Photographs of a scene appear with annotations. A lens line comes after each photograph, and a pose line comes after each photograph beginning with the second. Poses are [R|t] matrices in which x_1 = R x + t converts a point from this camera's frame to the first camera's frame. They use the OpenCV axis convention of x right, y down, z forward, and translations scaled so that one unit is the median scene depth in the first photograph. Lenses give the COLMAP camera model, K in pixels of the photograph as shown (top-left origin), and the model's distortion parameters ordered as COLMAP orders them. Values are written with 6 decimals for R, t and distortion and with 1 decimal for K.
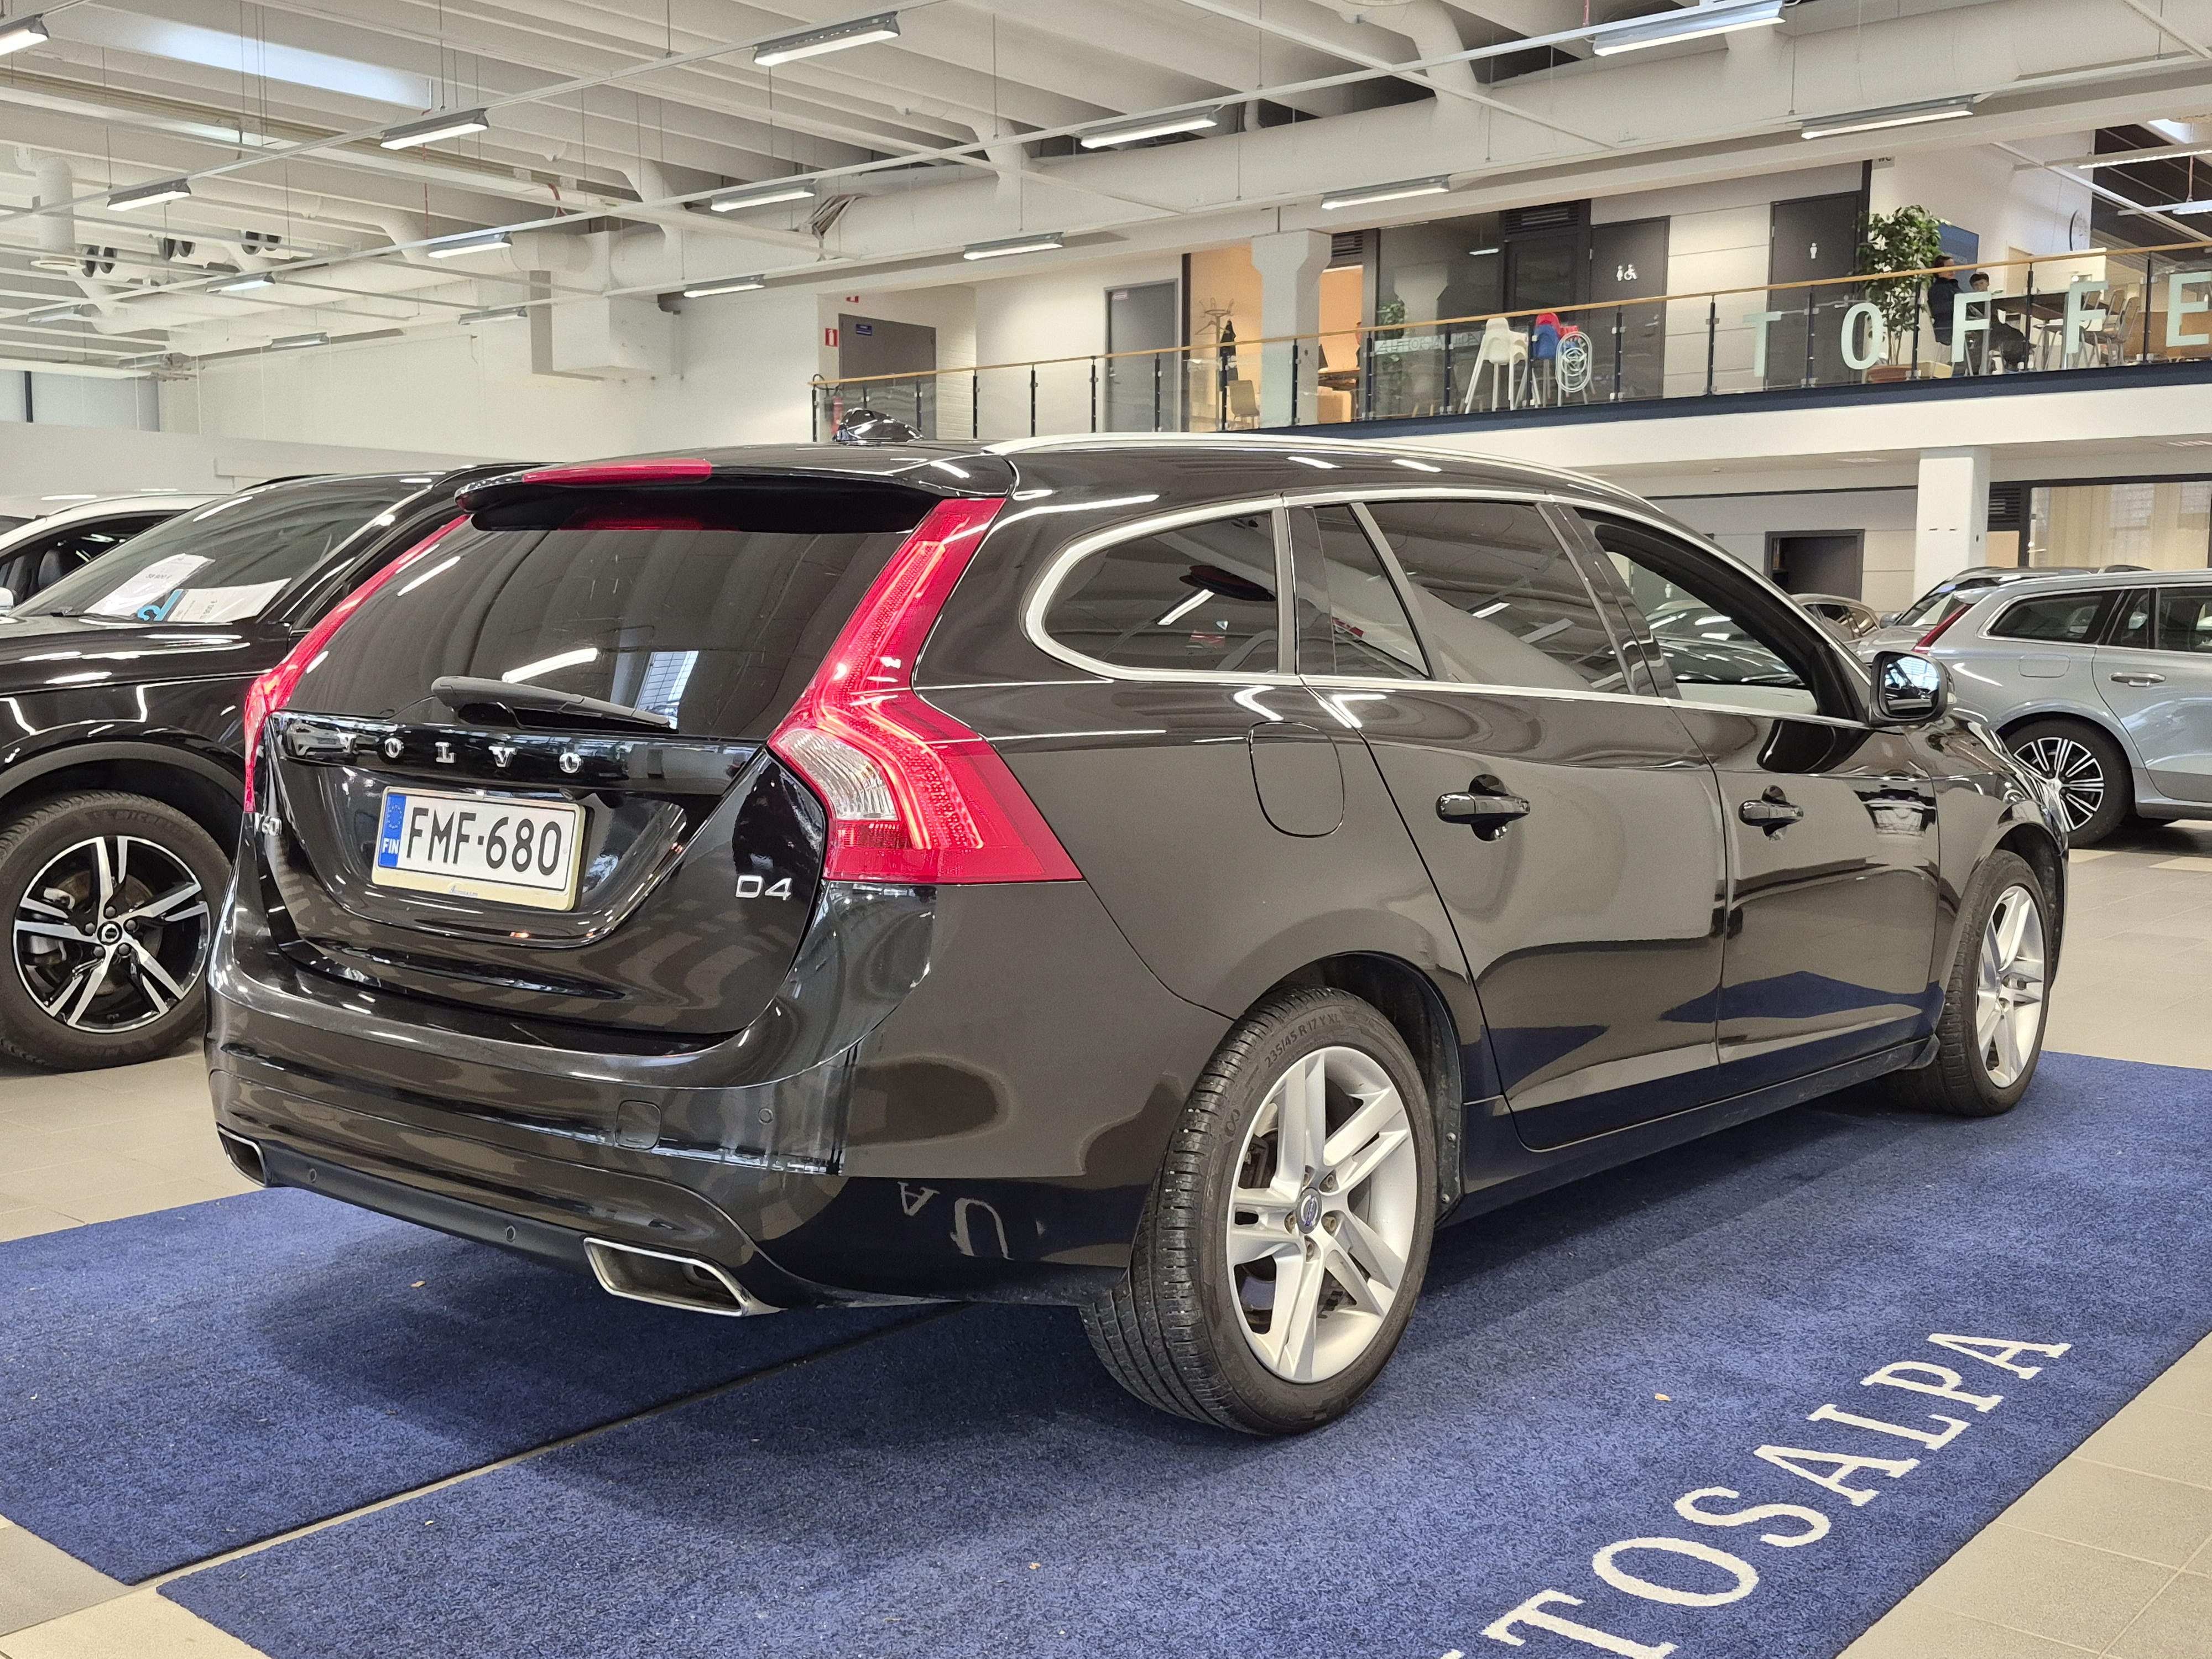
lens RADIAL K [[2241.5, 0, 1107.0], [0, 2241.5, 838.6], [0, 0, 1]] dist [0.045678, 0.000000]
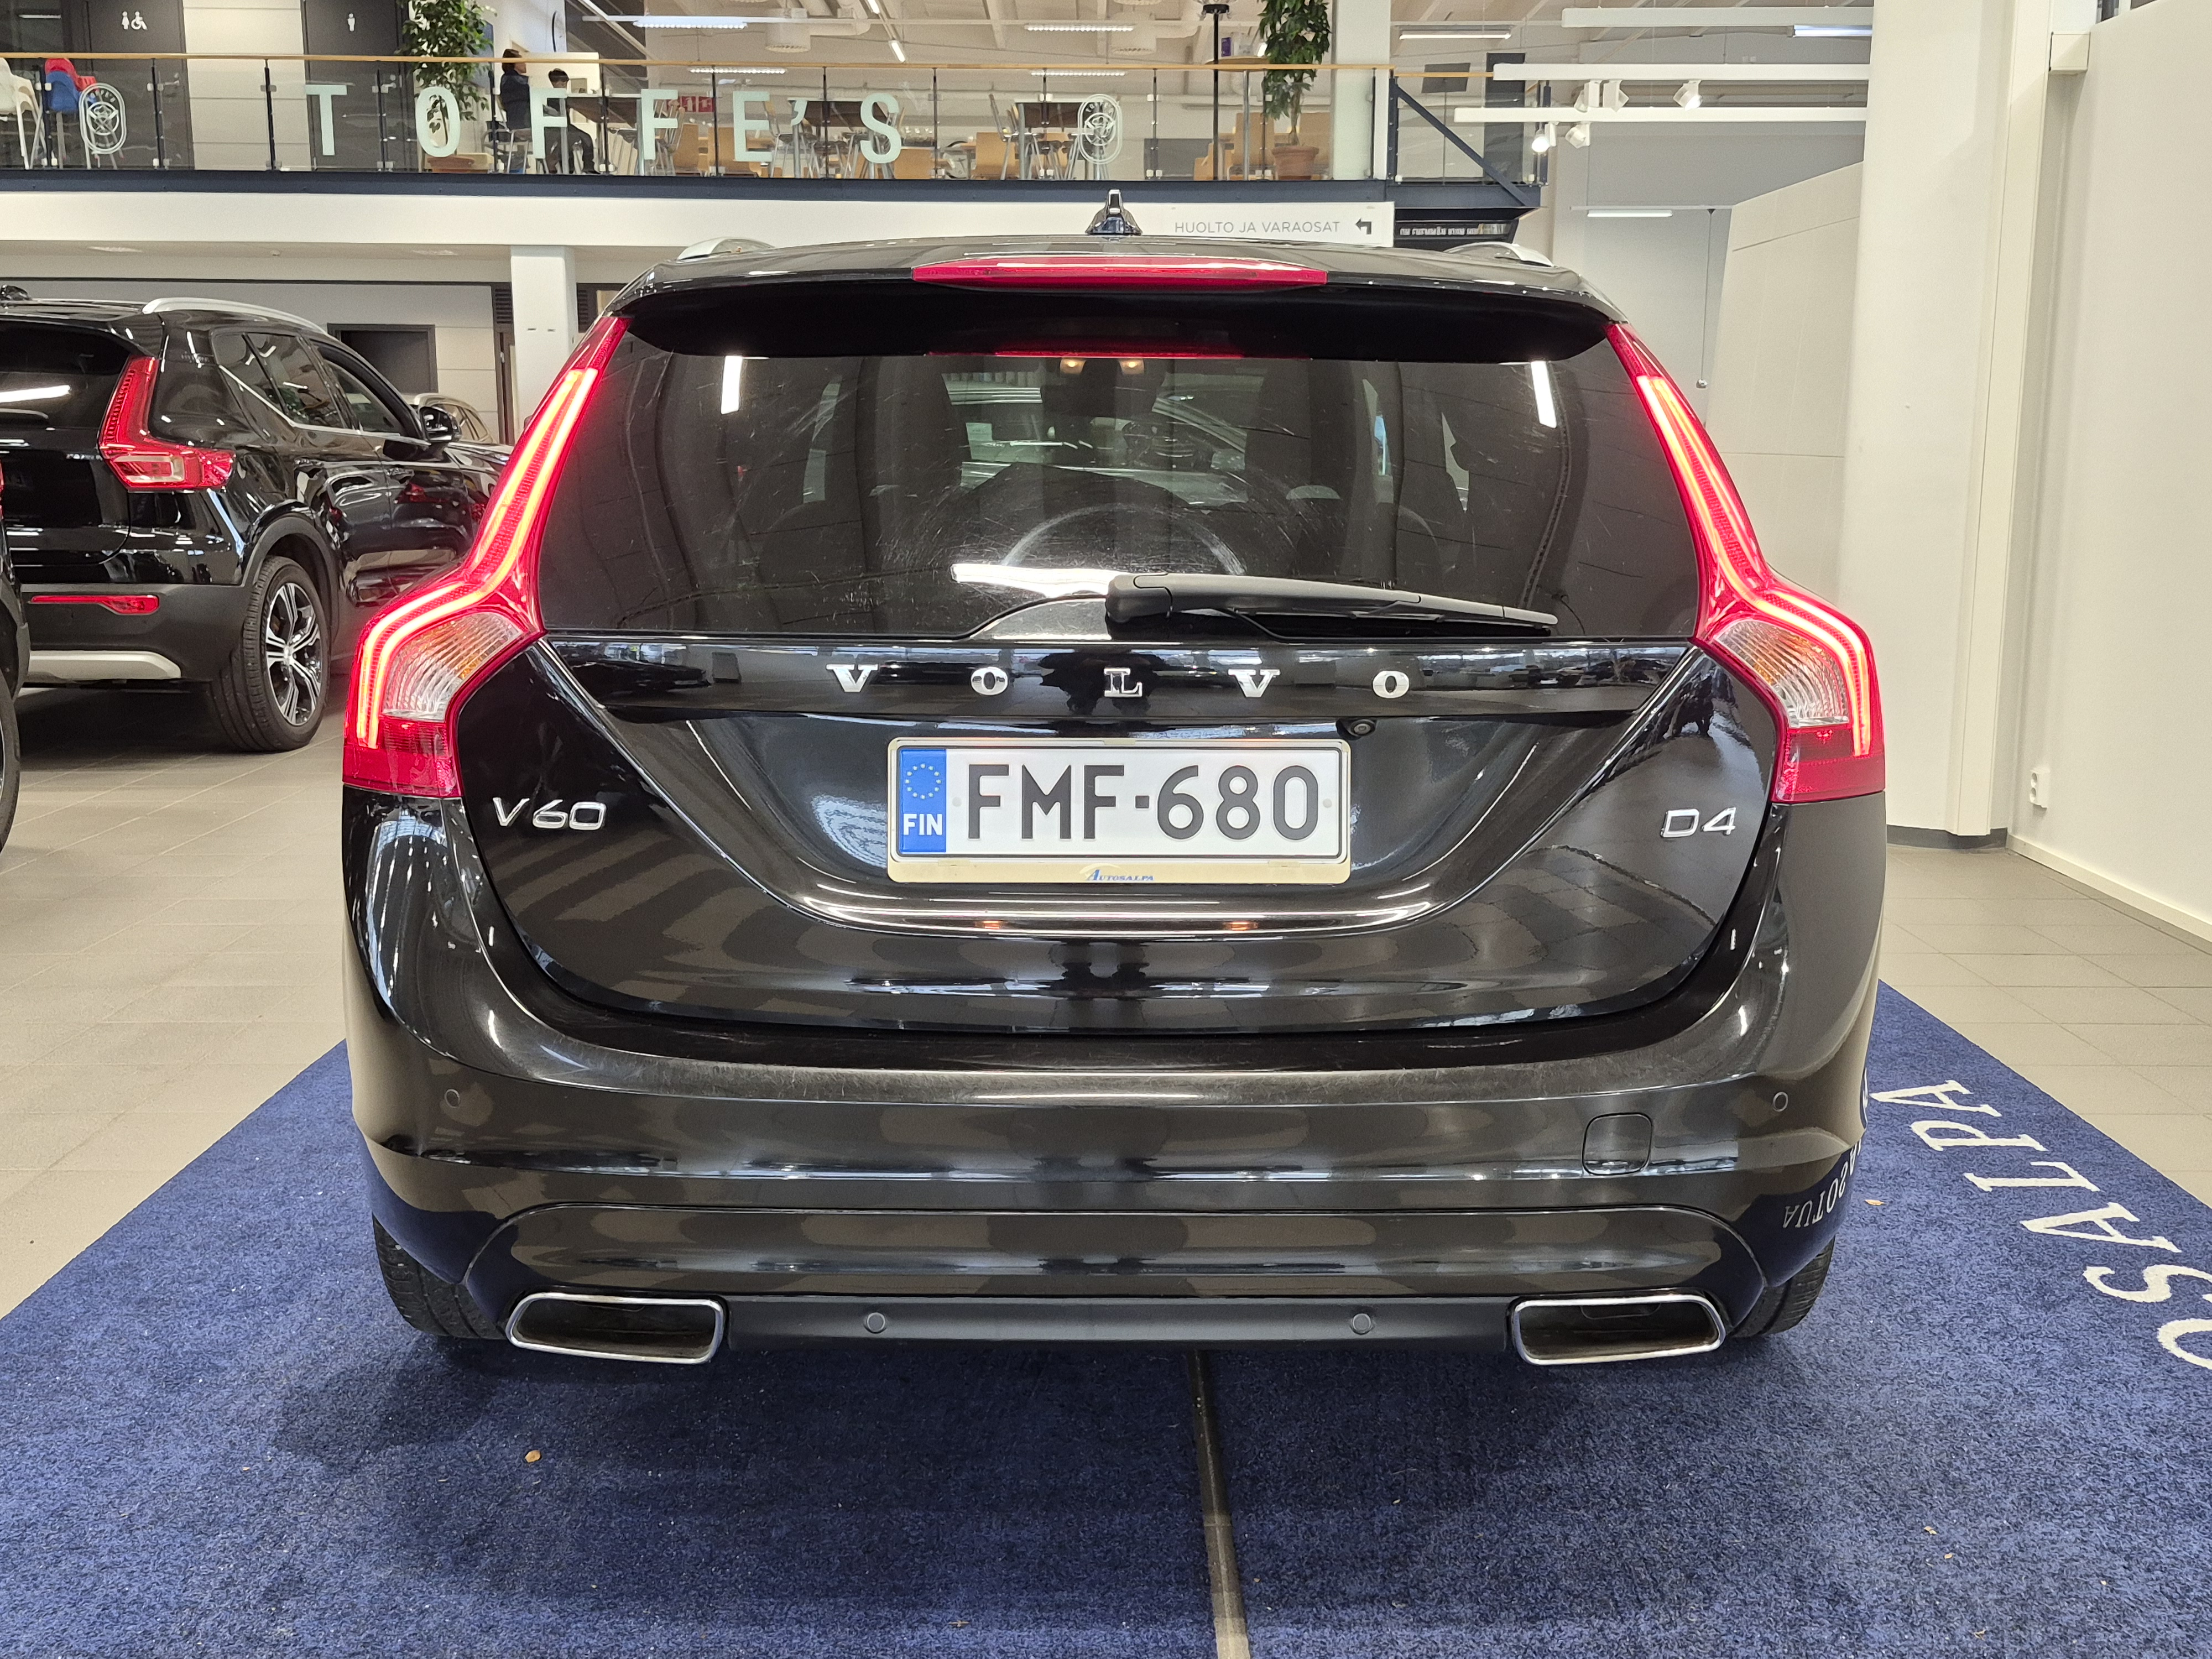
lens RADIAL K [[2241.5, 0, 1124.8], [0, 2241.5, 831.4], [0, 0, 1]] dist [0.045678, 0.000000]
pose [[0.762393, -0.119178, 0.636046, -0.625400], [0.063758, 0.991946, 0.109442, -0.057631], [-0.643966, -0.042885, 0.763851, 0.397222]]
